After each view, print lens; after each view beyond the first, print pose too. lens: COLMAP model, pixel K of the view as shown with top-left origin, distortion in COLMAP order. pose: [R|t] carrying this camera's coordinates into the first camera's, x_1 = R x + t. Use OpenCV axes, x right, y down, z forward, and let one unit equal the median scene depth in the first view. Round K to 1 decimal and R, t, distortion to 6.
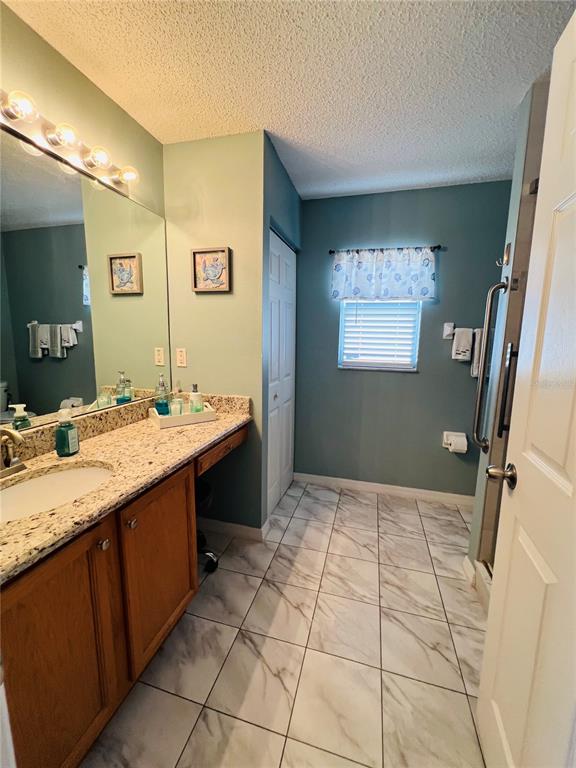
lens RADIAL K [[305.4, 0, 287.4], [0, 305.4, 384.1], [0, 0, 1]] dist [-0.002010, 0.000304]
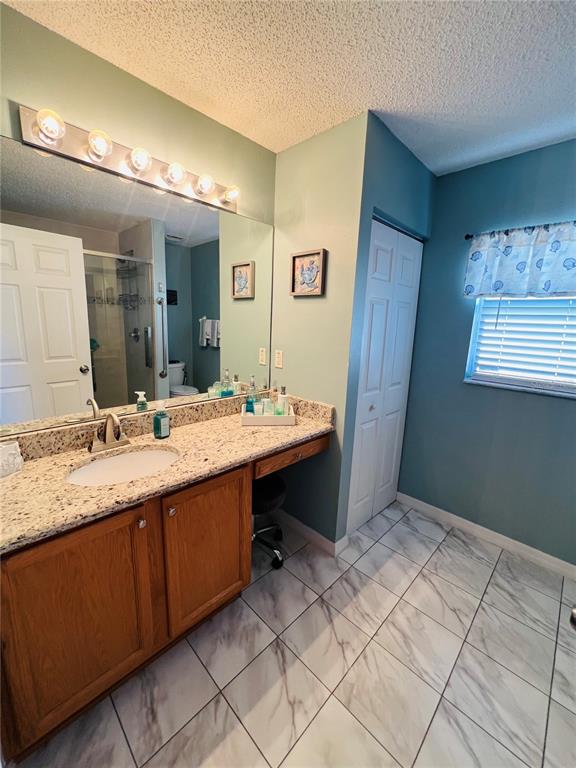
lens RADIAL K [[305.4, 0, 287.1], [0, 305.4, 384.6], [0, 0, 1]] dist [-0.002010, 0.000304]
pose [[0.876254, 0.110500, -0.469007, 0.198425], [-0.094155, 0.993852, 0.058243, -0.070740], [0.472560, -0.006876, 0.881272, 0.100612]]
